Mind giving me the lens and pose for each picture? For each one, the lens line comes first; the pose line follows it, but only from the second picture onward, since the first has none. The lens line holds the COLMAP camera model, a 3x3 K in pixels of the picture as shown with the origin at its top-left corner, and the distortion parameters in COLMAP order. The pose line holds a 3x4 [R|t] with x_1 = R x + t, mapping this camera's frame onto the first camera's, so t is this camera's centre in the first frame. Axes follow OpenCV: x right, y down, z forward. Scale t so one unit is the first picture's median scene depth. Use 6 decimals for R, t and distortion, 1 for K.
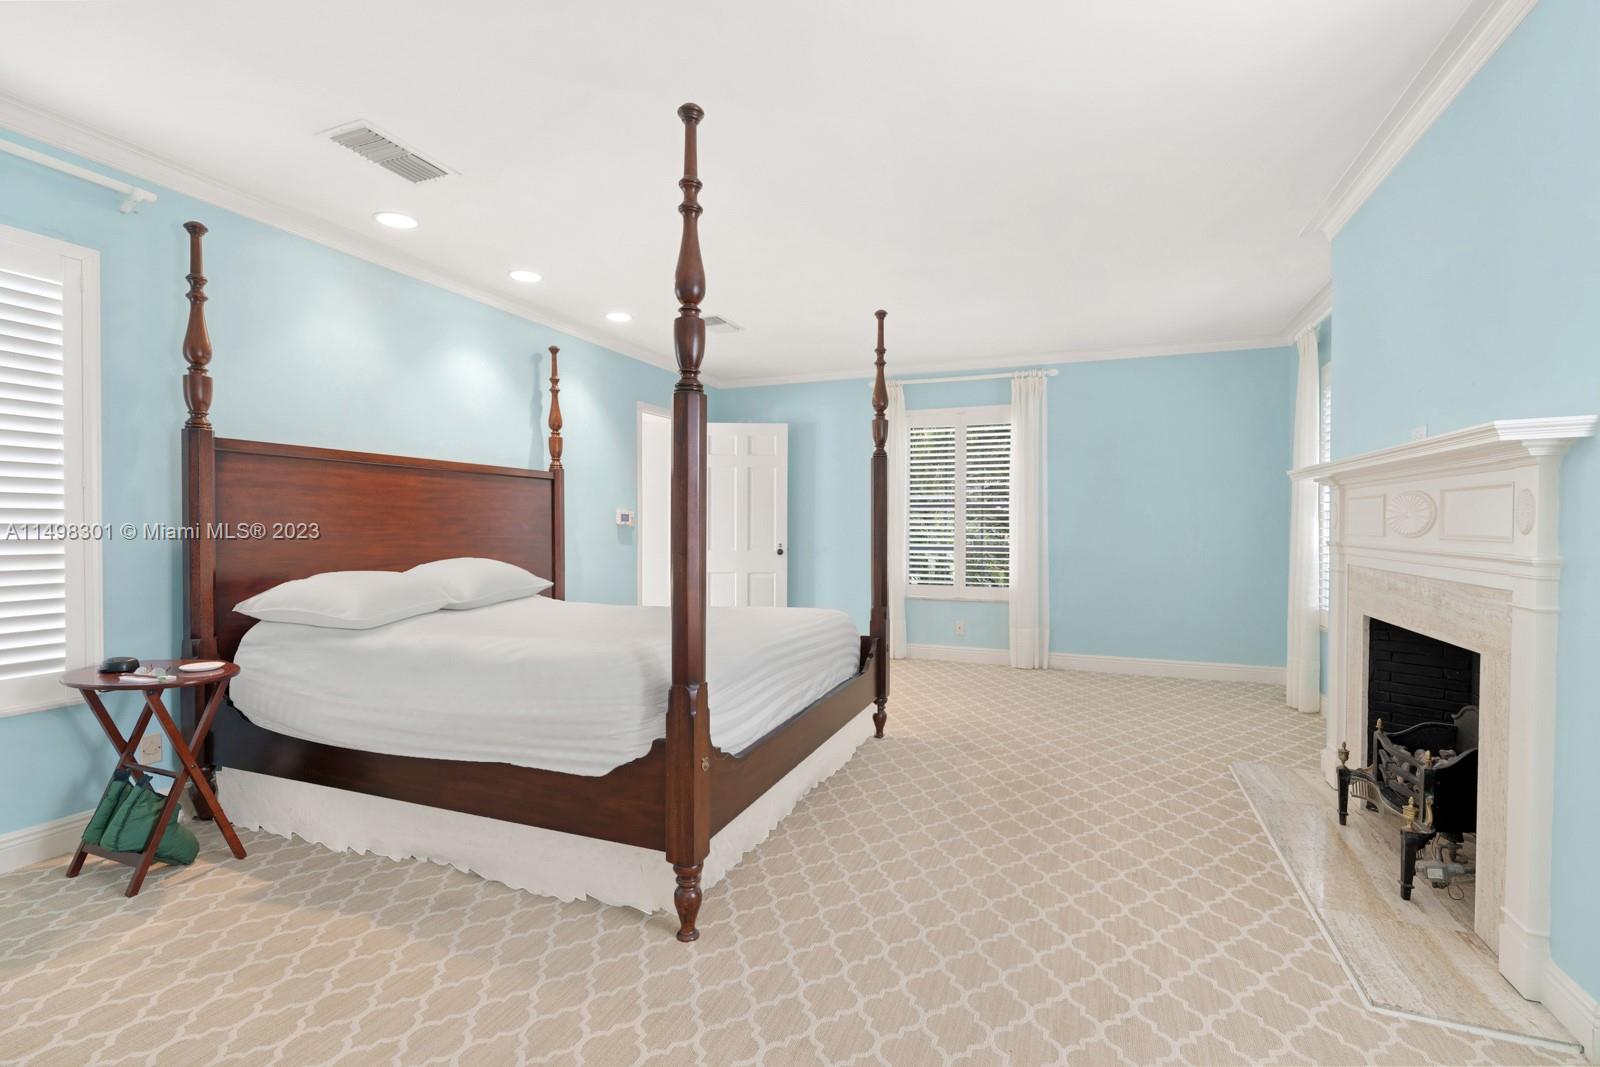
lens RADIAL K [[724.1, 0, 802.5], [0, 724.1, 527.8], [0, 0, 1]] dist [-0.001521, 0.000040]
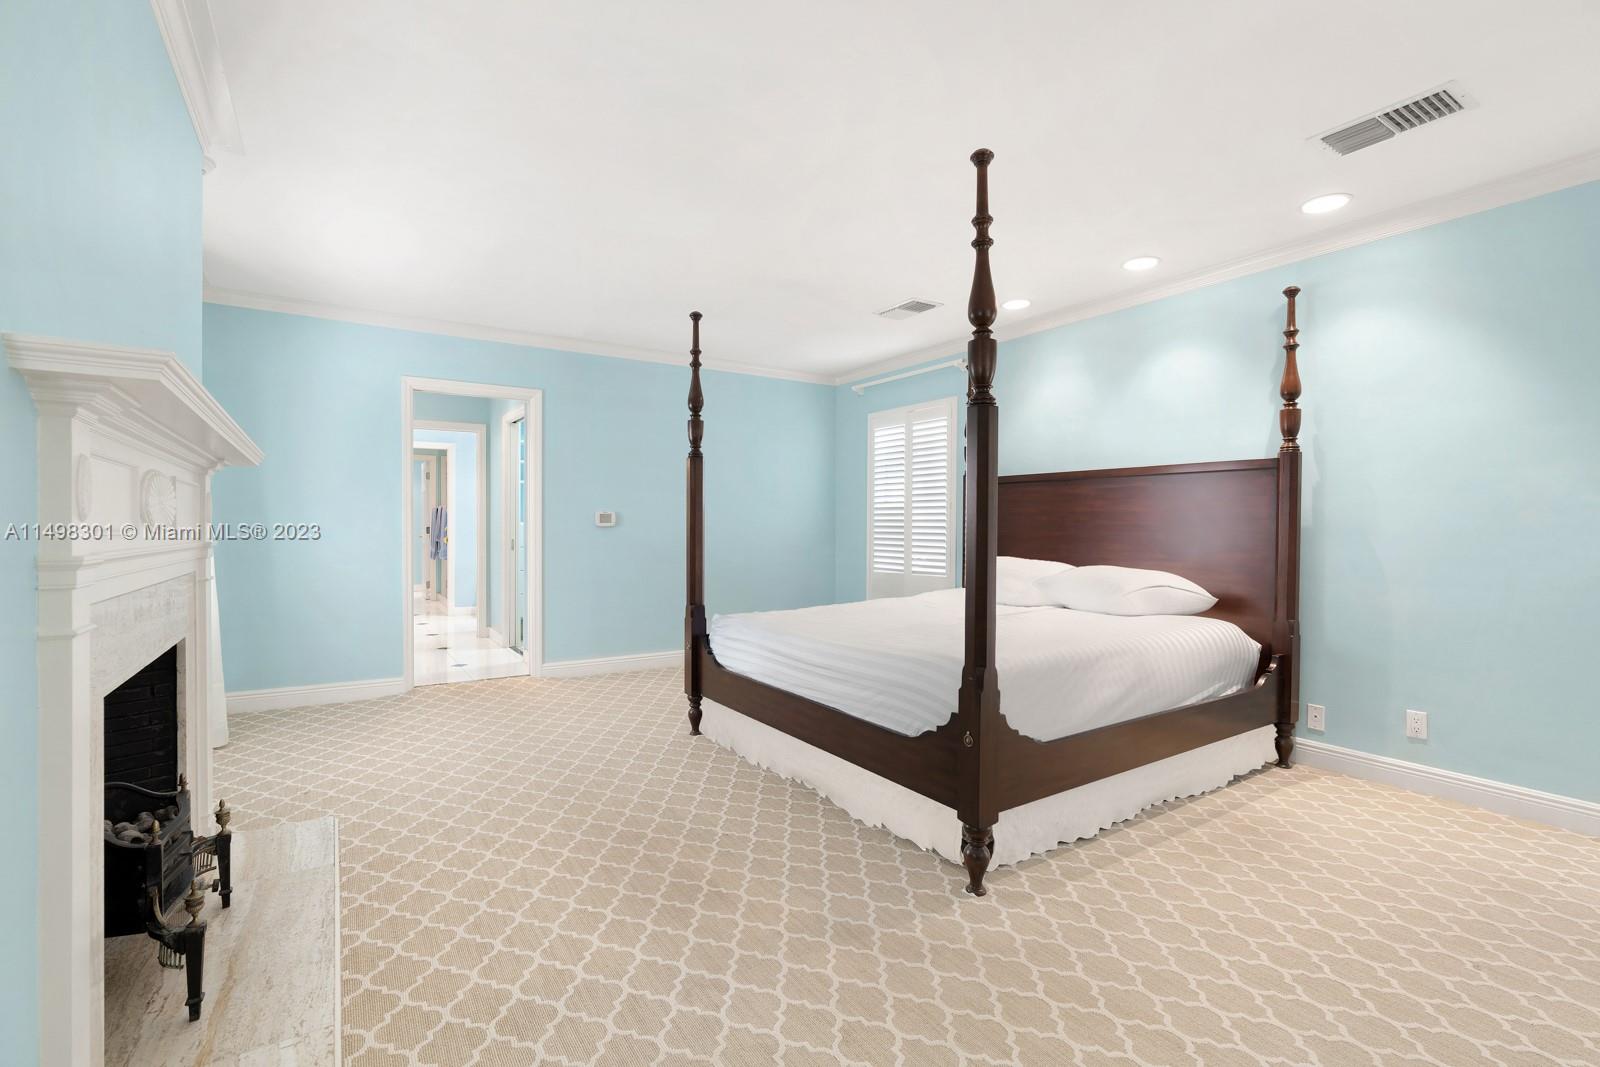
lens RADIAL K [[724.1, 0, 803.5], [0, 724.1, 535.3], [0, 0, 1]] dist [-0.001521, 0.000040]
pose [[-0.578572, 0.003059, -0.815626, 0.898899], [-0.009482, 0.999900, 0.010476, 0.000629], [0.815576, 0.013795, -0.578485, 1.670250]]
